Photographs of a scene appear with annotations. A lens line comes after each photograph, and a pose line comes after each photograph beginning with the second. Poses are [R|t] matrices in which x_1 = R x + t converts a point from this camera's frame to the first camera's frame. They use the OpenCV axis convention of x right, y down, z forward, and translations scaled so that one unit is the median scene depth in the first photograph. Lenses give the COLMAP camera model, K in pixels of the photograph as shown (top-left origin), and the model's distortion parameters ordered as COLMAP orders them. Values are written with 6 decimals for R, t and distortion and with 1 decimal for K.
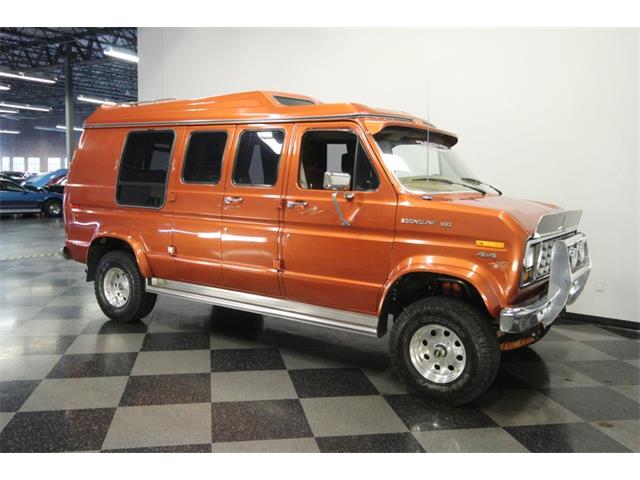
lens RADIAL K [[559.9, 0, 296.1], [0, 559.9, 265.9], [0, 0, 1]] dist [0.006736, -0.000117]
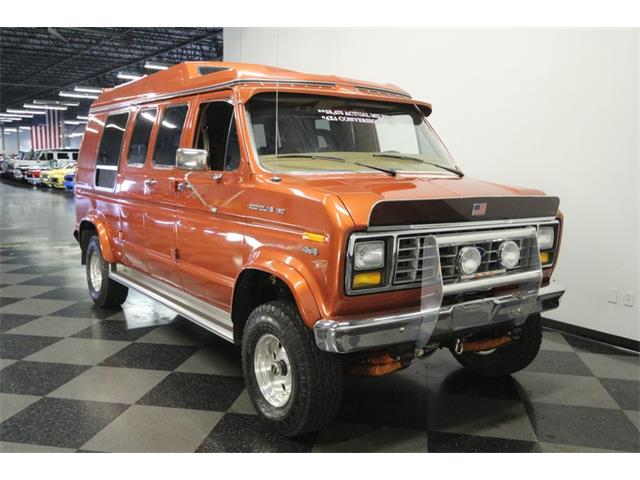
lens RADIAL K [[597.5, 0, 320.3], [0, 597.5, 253.1], [0, 0, 1]] dist [0.015610, 0.004767]
pose [[0.942333, 0.042782, -0.331931, 0.578650], [-0.047417, 0.998858, -0.005873, -0.010035], [0.331300, 0.021273, 0.943285, 0.198253]]
